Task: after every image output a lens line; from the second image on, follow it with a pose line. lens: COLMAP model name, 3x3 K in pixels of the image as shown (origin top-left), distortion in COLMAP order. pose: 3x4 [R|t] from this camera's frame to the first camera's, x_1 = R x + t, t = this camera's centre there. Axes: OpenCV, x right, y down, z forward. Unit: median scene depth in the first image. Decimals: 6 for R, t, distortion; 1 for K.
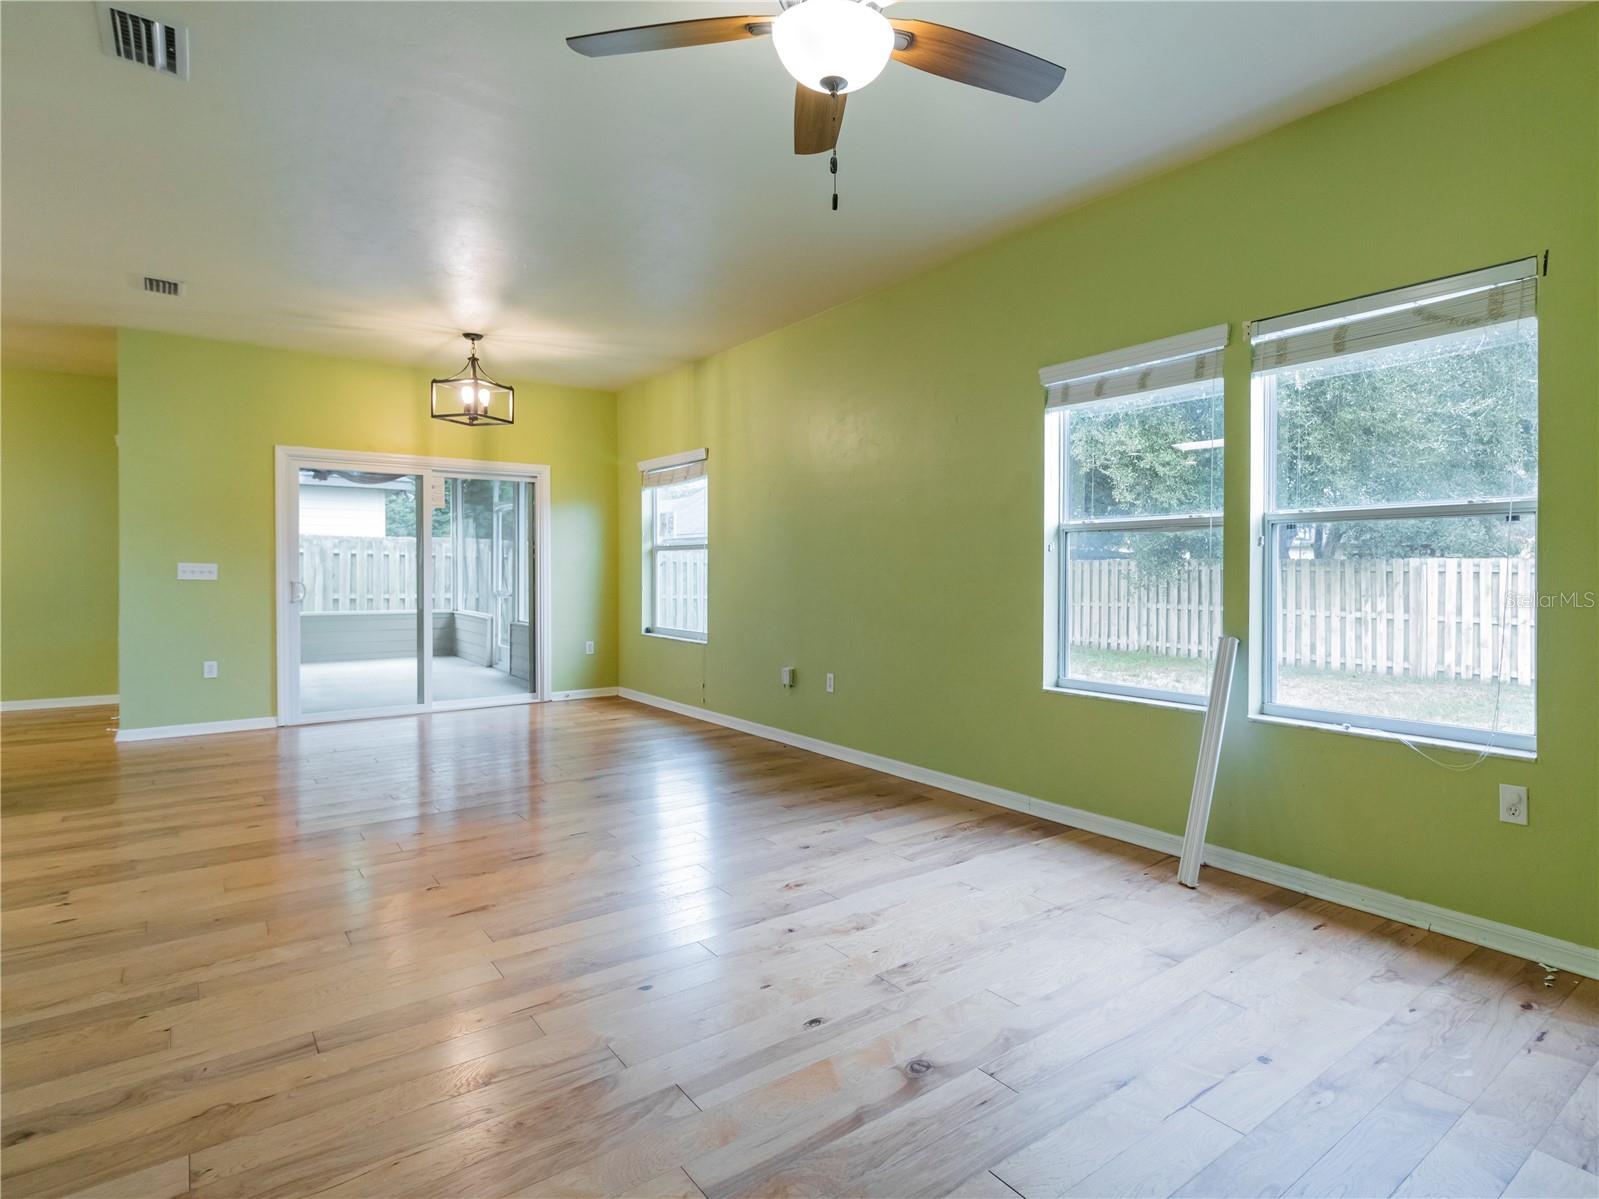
lens RADIAL K [[884.7, 0, 930.6], [0, 884.7, 575.8], [0, 0, 1]] dist [0.004789, 0.000170]
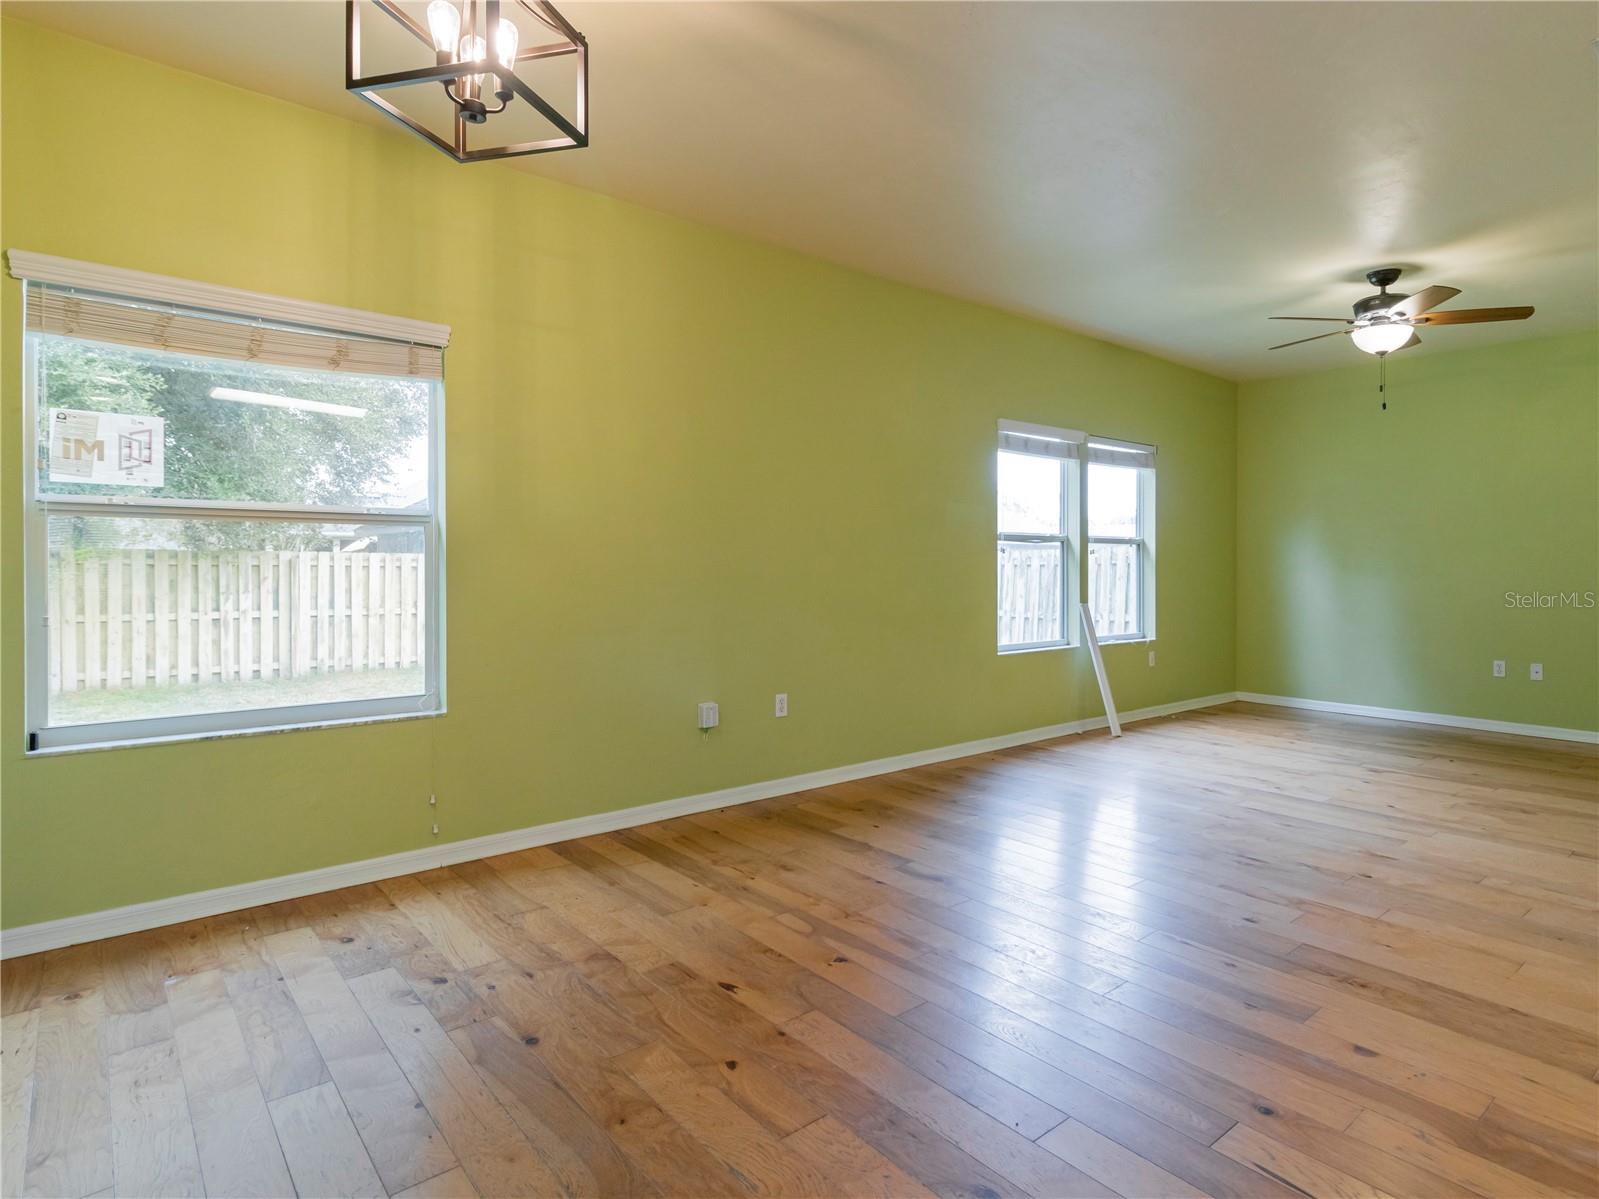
lens RADIAL K [[908.5, 0, 829.0], [0, 908.5, 573.3], [0, 0, 1]] dist [0.006340, 0.001194]
pose [[-0.014226, -0.010047, 0.999848, -0.434898], [0.002586, 0.999946, 0.010085, -0.004408], [-0.999895, 0.002729, -0.014200, 0.441756]]
